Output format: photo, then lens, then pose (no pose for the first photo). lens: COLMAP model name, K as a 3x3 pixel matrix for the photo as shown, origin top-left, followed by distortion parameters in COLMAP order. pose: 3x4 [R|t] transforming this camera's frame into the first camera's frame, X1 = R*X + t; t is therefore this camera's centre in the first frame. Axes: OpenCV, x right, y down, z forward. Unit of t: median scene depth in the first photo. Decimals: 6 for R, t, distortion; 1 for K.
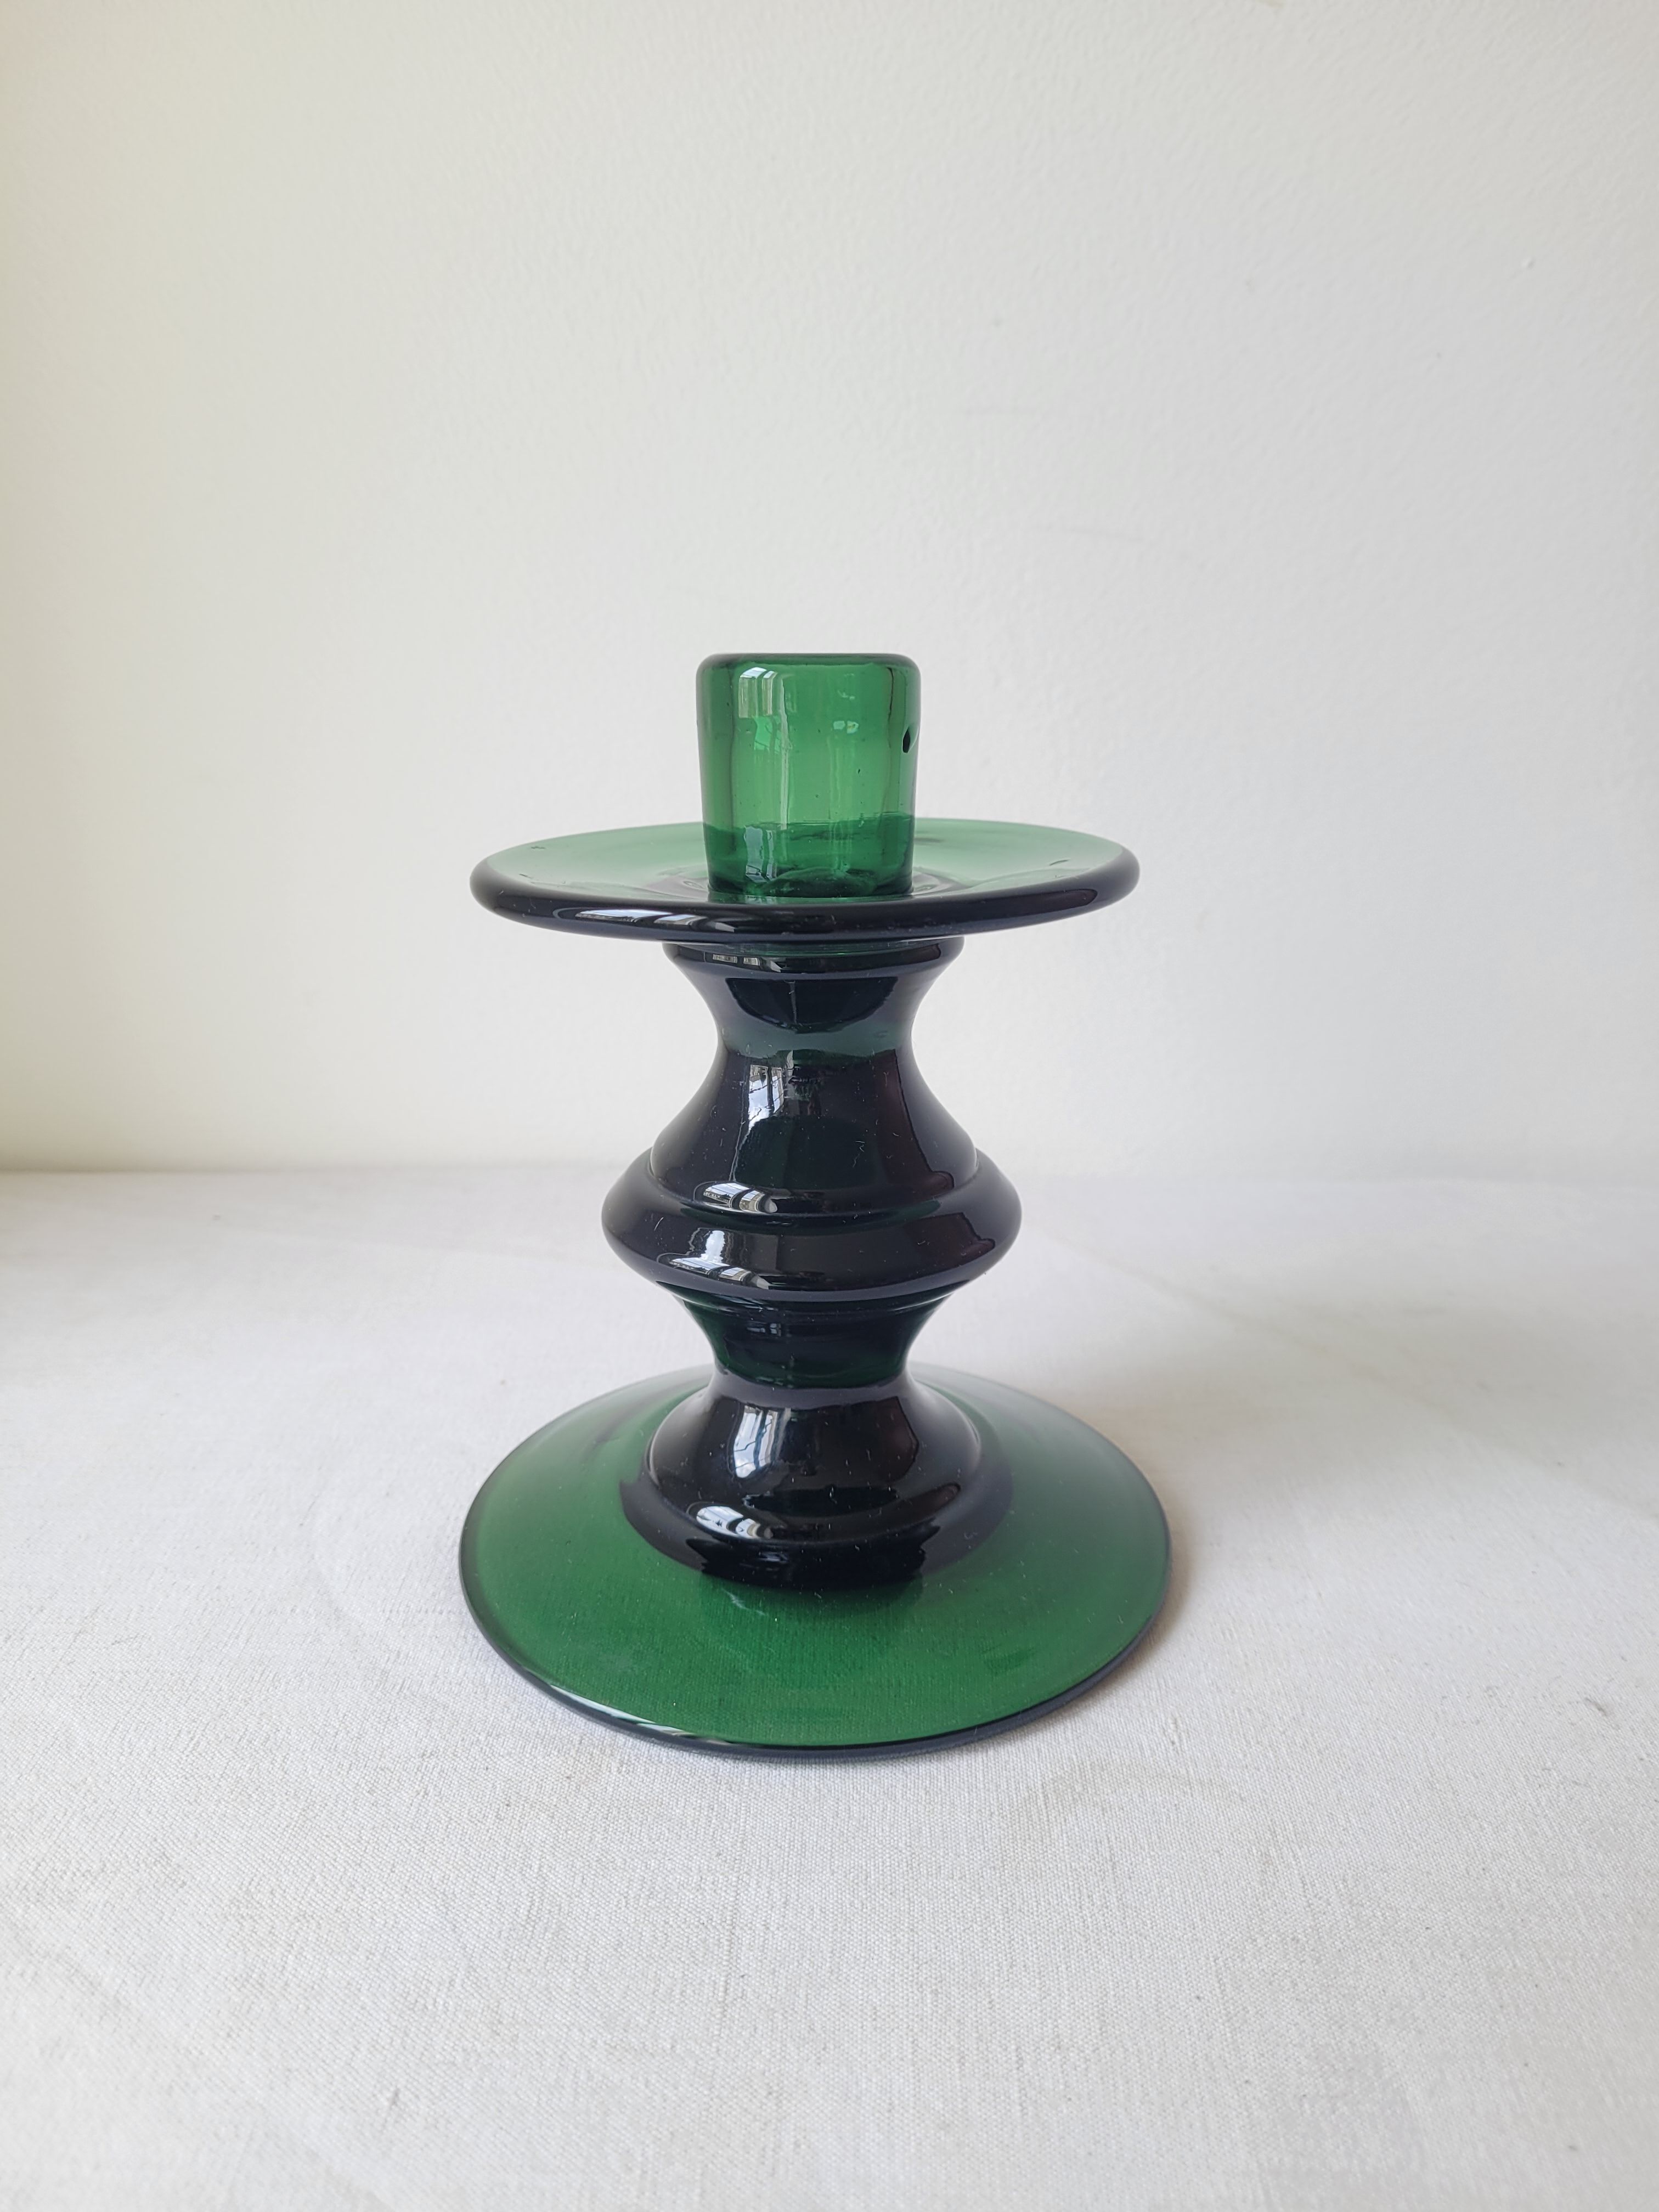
lens RADIAL K [[1768.1, 0, 855.6], [0, 1768.1, 1089.2], [0, 0, 1]] dist [0.012163, -0.031029]
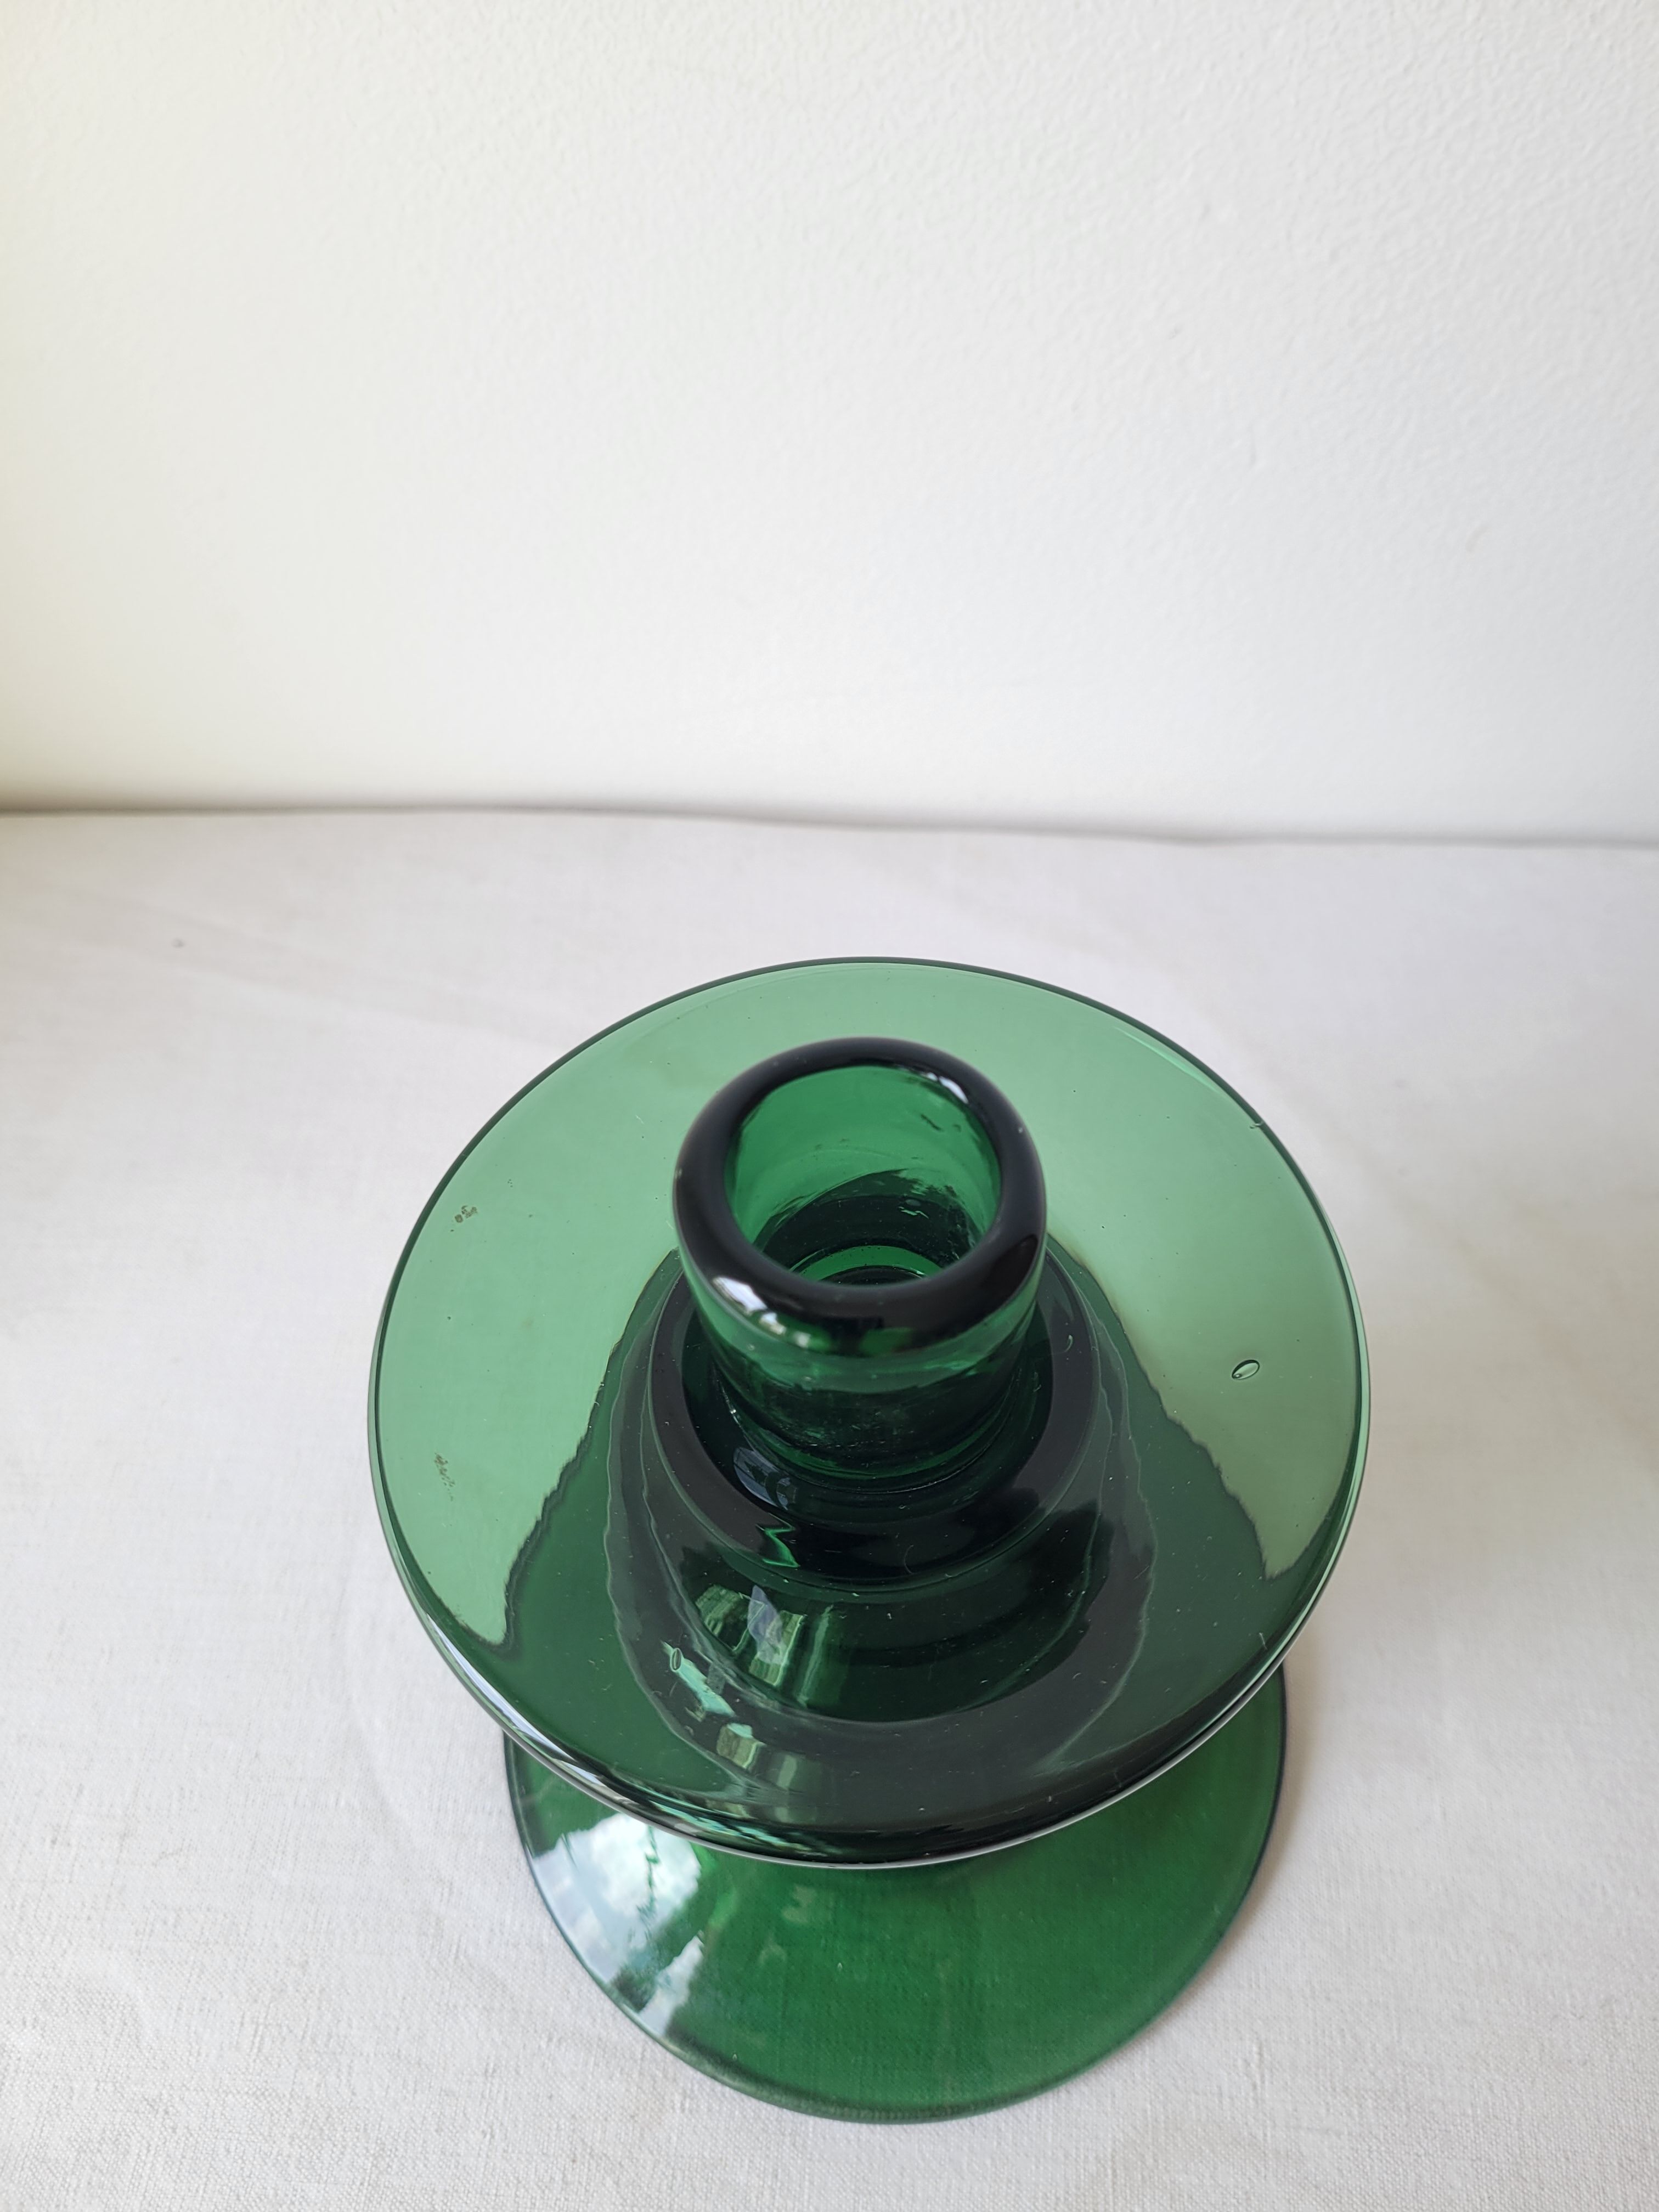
lens RADIAL K [[1768.1, 0, 860.2], [0, 1768.1, 1092.5], [0, 0, 1]] dist [0.012163, -0.031029]
pose [[0.997689, 0.024689, -0.063306, 0.013411], [0.020529, 0.778603, 0.627181, -0.656610], [0.064775, -0.627031, 0.776296, 0.579997]]
